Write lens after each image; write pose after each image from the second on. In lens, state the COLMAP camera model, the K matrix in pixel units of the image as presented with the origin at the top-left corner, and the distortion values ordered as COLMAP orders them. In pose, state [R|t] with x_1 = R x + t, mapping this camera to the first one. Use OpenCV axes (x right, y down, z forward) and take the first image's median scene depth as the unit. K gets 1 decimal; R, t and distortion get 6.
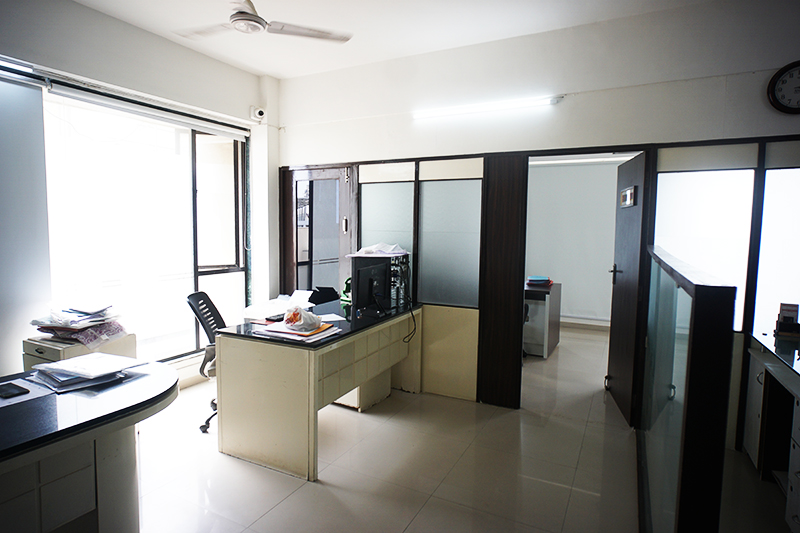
lens RADIAL K [[445.1, 0, 398.8], [0, 445.1, 262.0], [0, 0, 1]] dist [-0.033322, 0.001607]
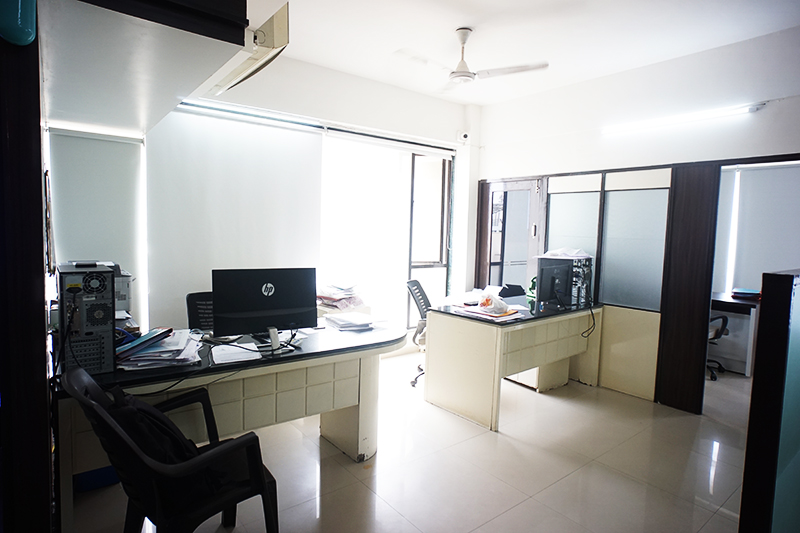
lens RADIAL K [[445.1, 0, 398.8], [0, 445.1, 262.0], [0, 0, 1]] dist [-0.033322, 0.001607]
pose [[0.910303, 0.043216, -0.411680, 0.038515], [-0.047803, 0.998856, -0.000845, 0.016340], [0.411172, 0.020449, 0.911328, -0.188591]]
